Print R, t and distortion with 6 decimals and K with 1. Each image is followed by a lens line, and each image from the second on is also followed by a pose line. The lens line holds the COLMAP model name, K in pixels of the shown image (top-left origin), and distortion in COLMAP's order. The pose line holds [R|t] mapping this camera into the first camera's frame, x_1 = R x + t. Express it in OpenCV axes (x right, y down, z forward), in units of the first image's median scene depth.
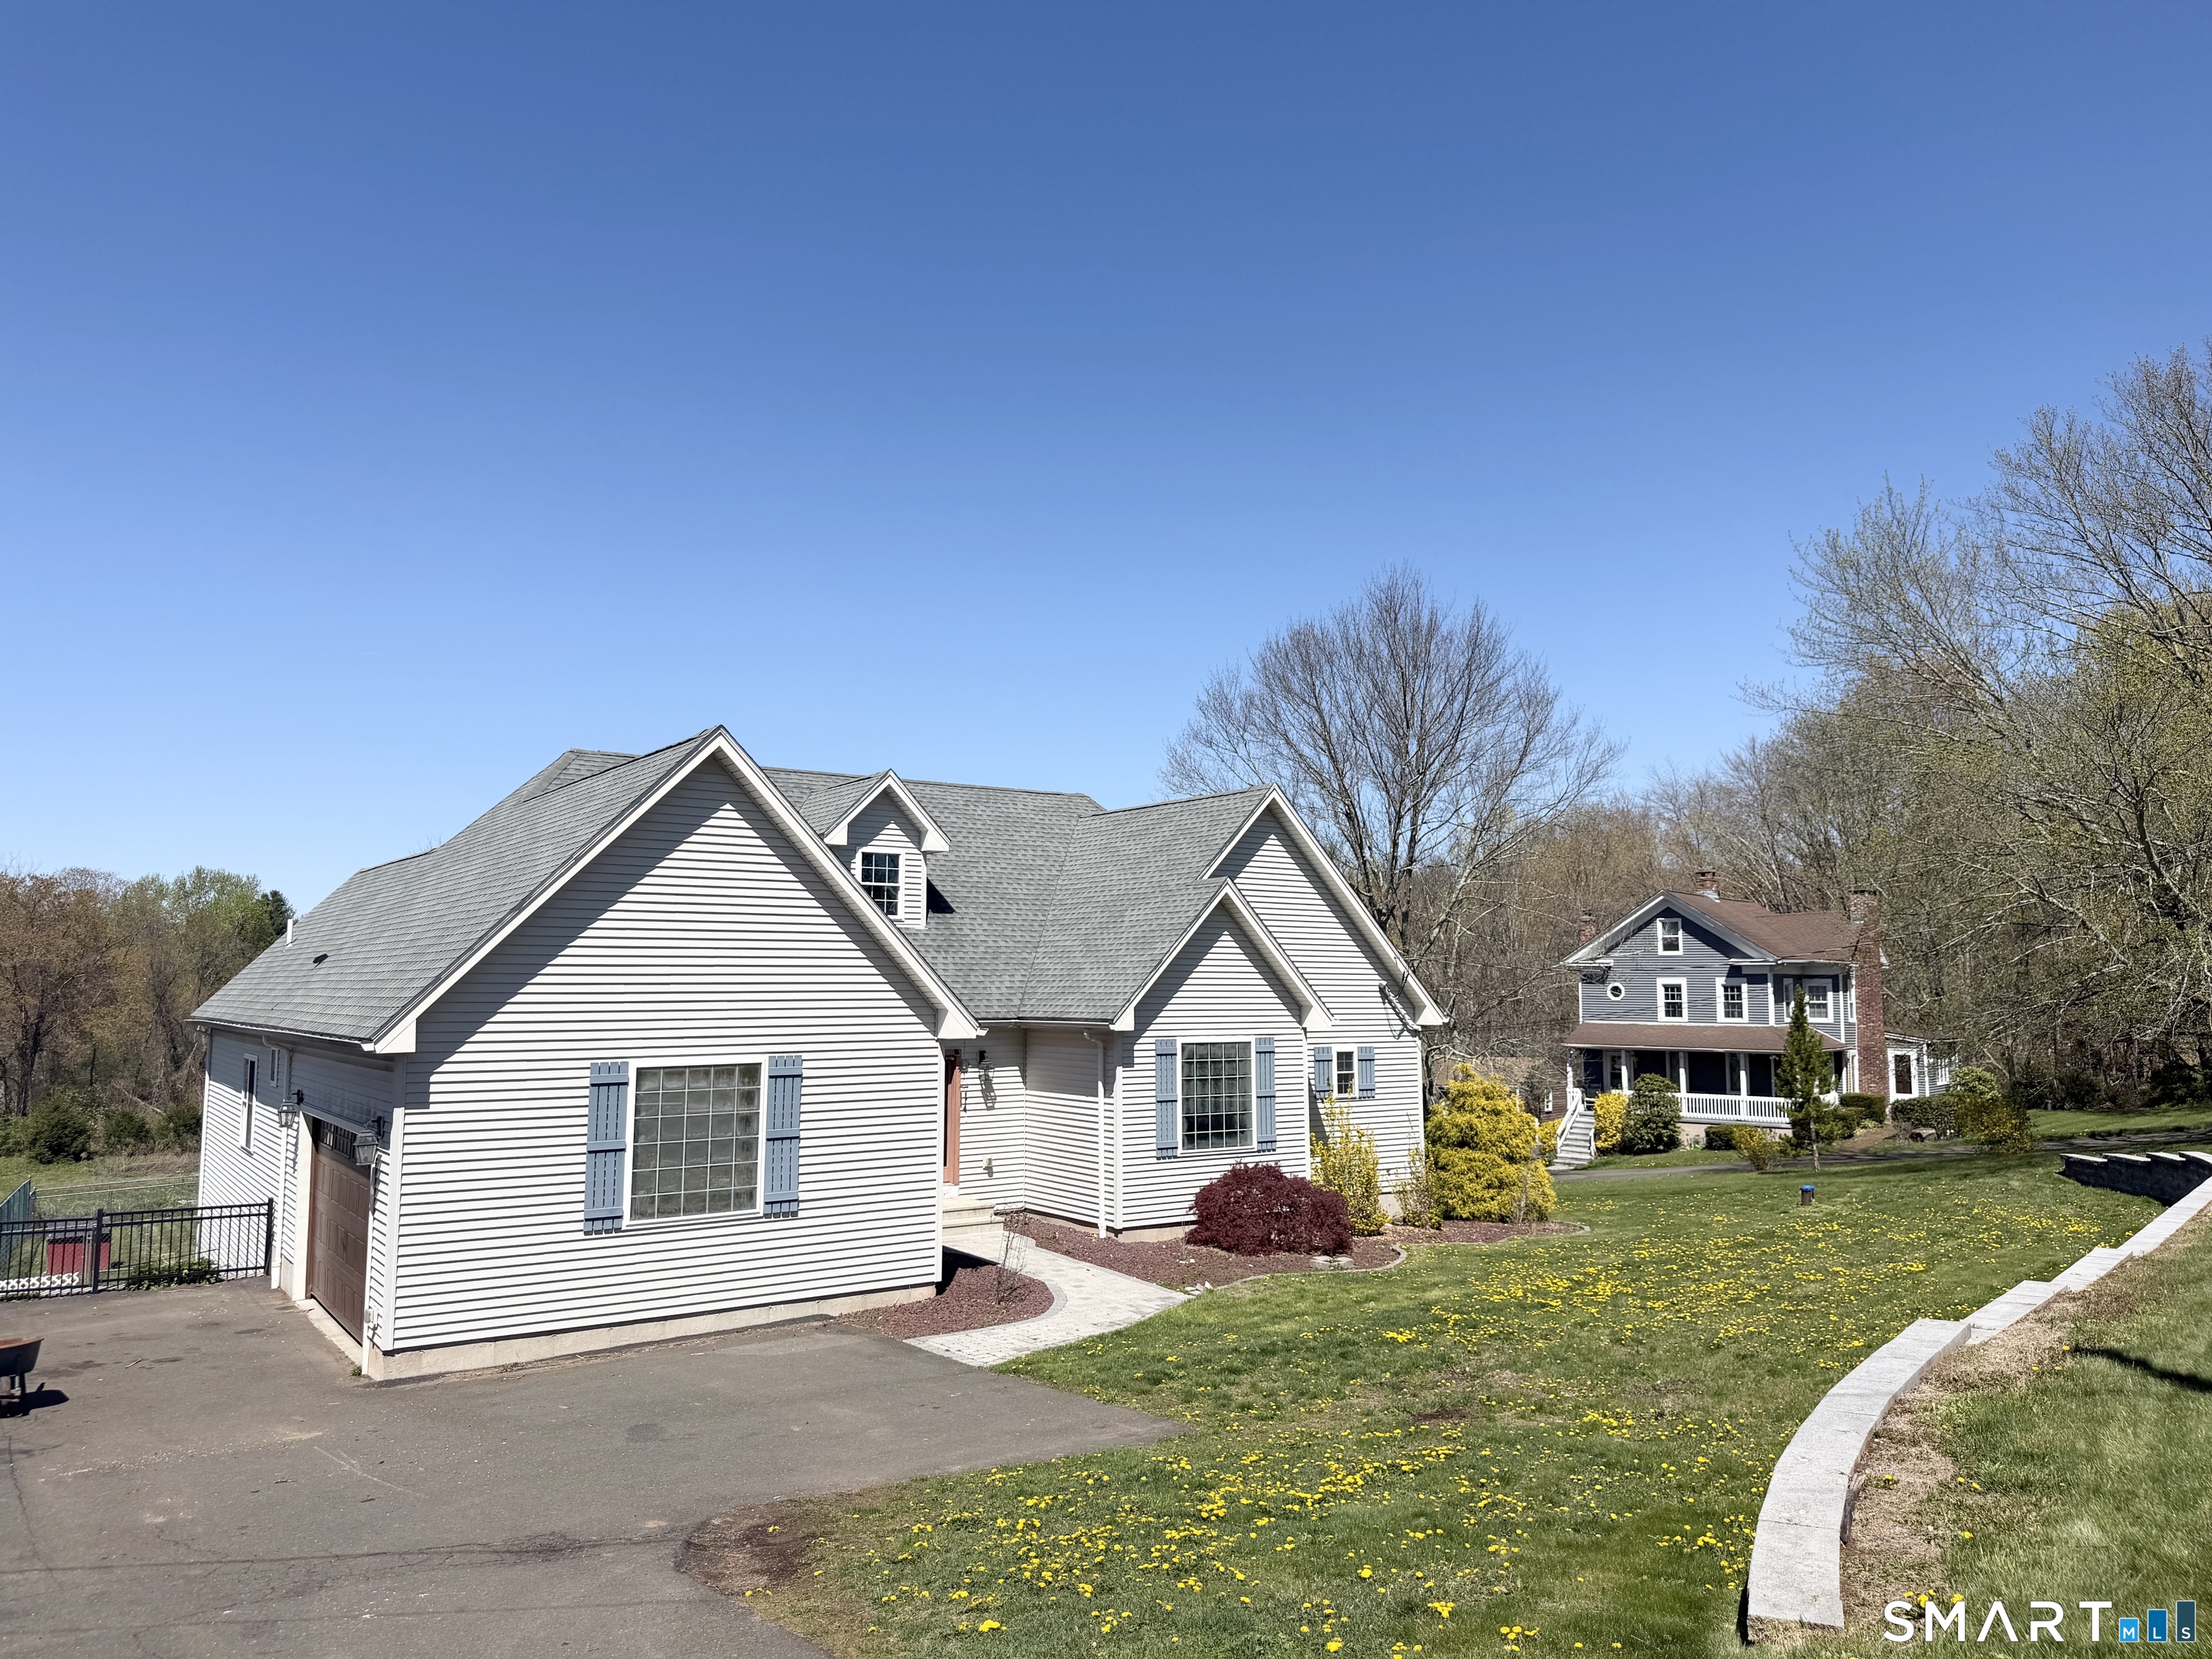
lens RADIAL K [[1562.4, 0, 1091.6], [0, 1562.4, 823.2], [0, 0, 1]] dist [0.069521, -0.084877]
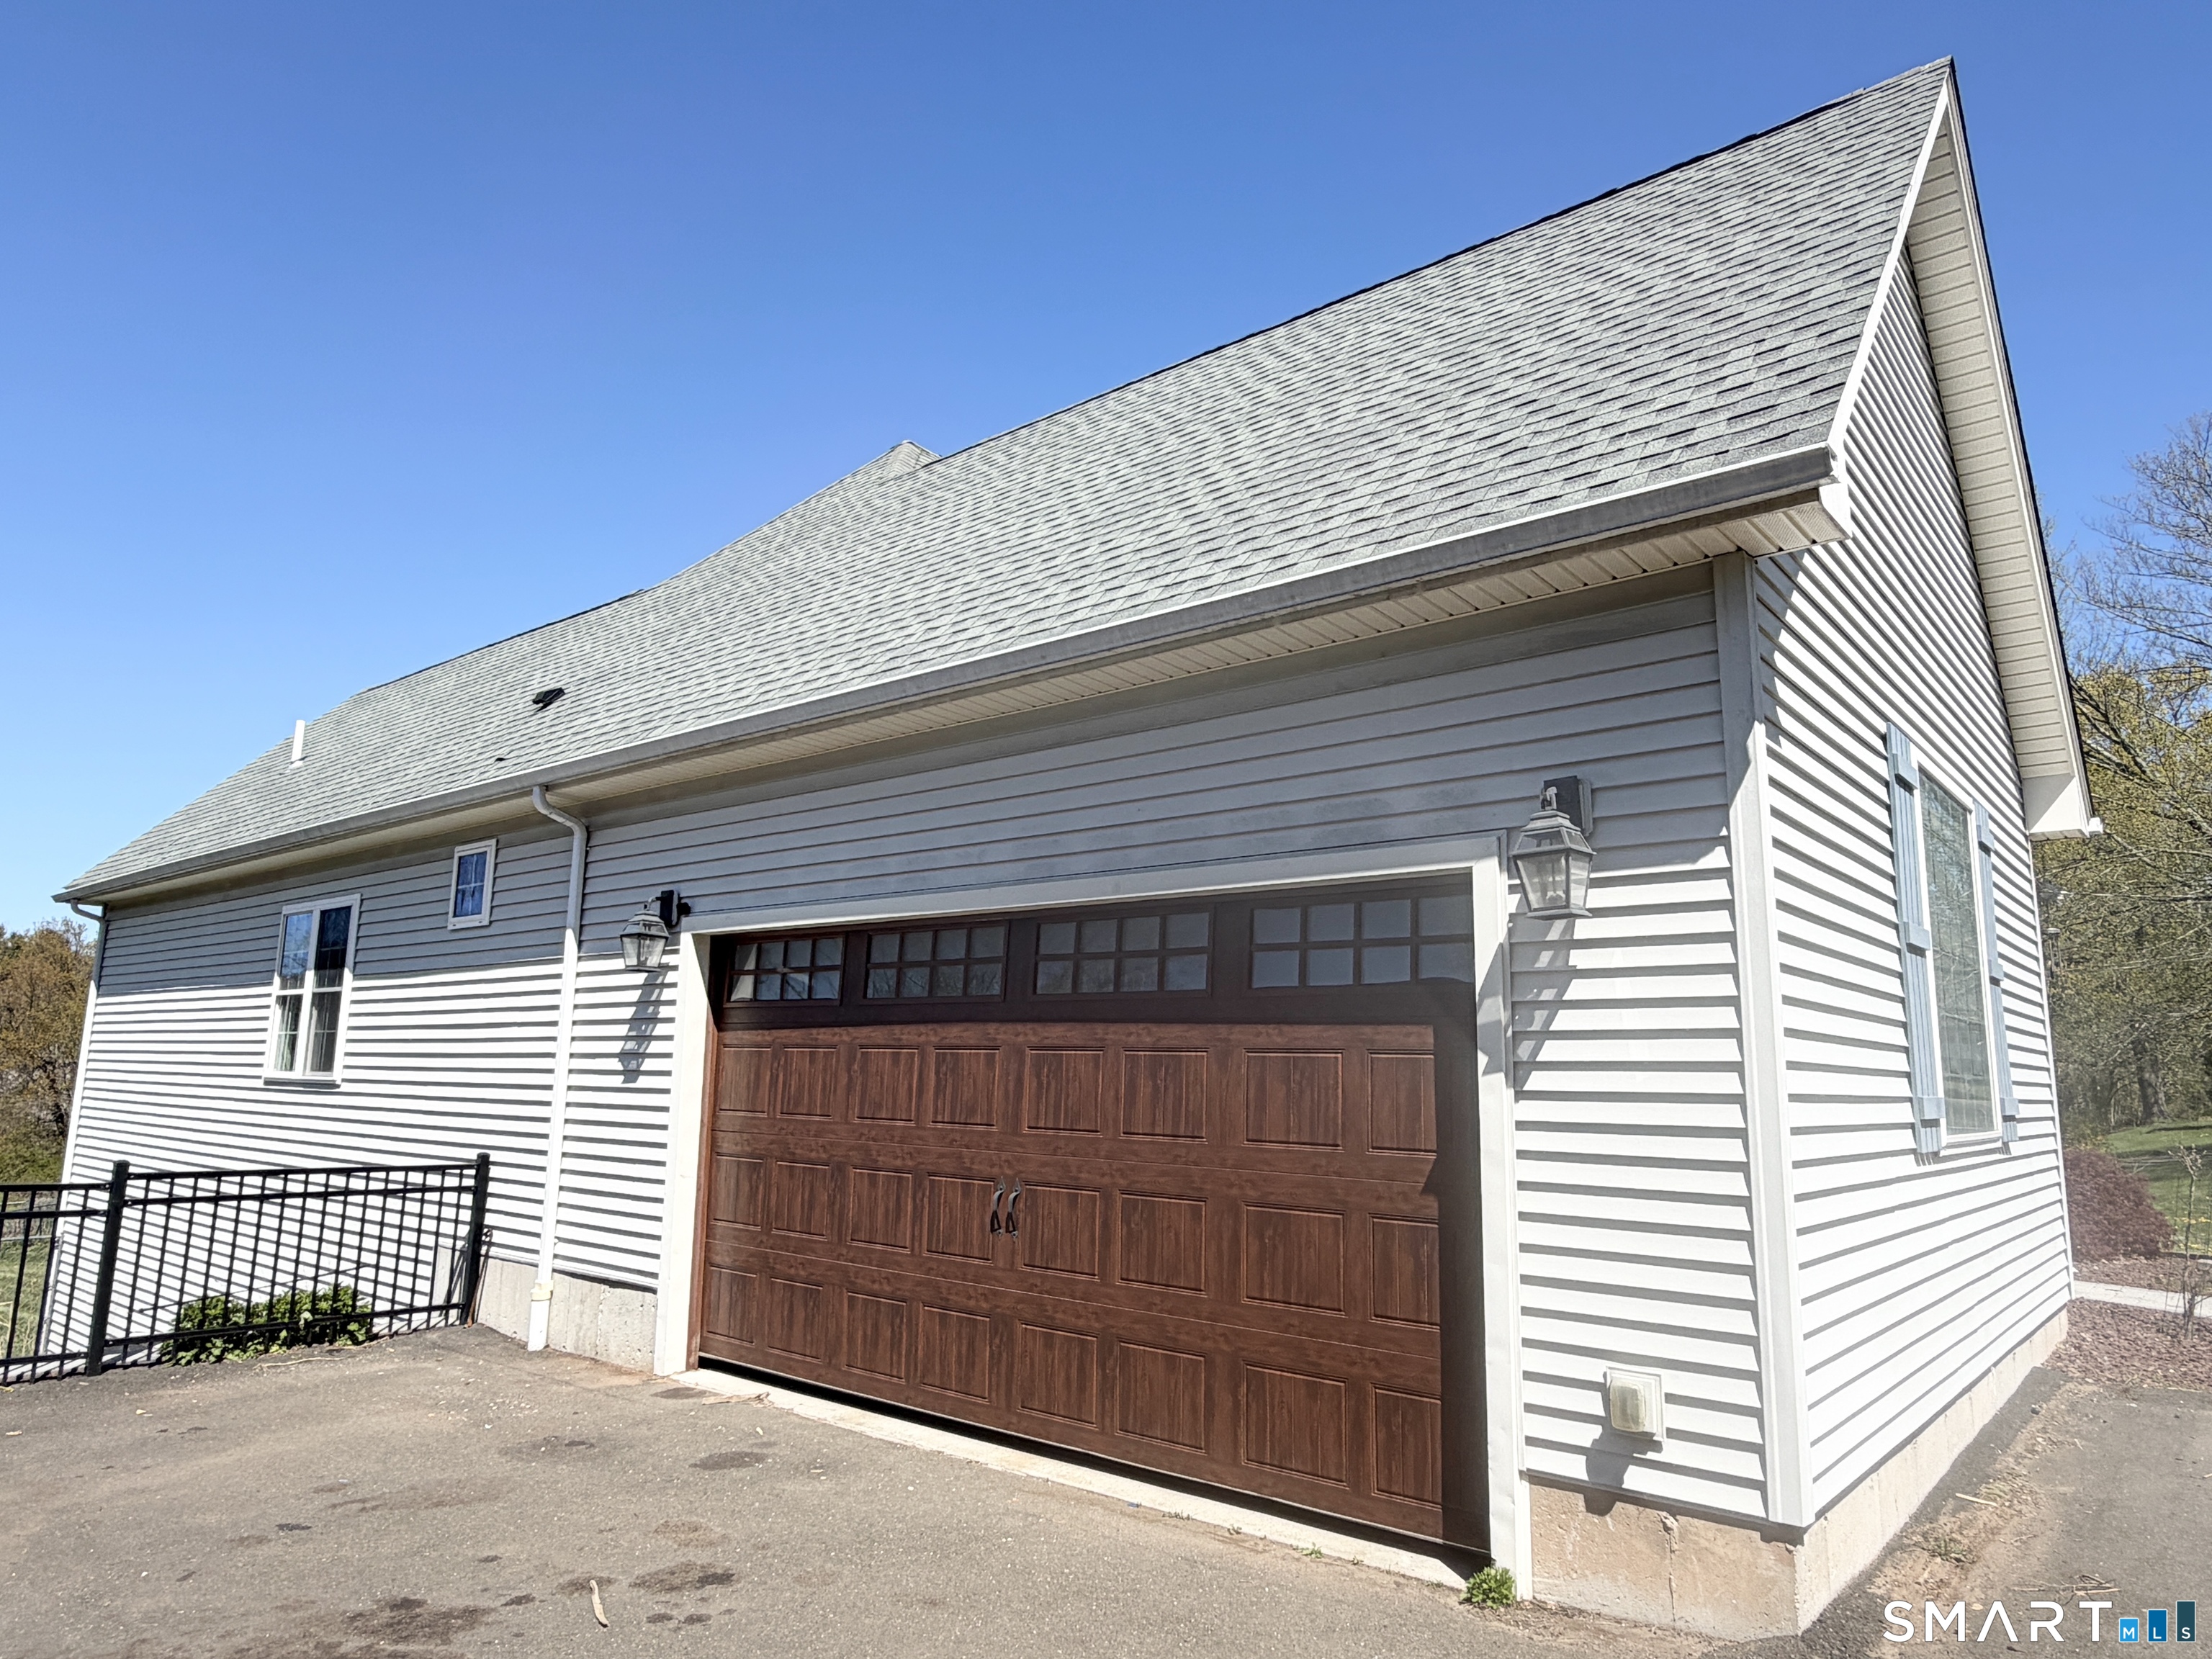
lens RADIAL K [[1402.2, 0, 1104.4], [0, 1402.2, 826.0], [0, 0, 1]] dist [-0.005051, 0.004382]
pose [[0.965805, 0.064520, 0.251114, -0.247196], [-0.047067, 0.996079, -0.074906, 0.088994], [-0.254962, 0.060525, 0.965055, 0.300183]]
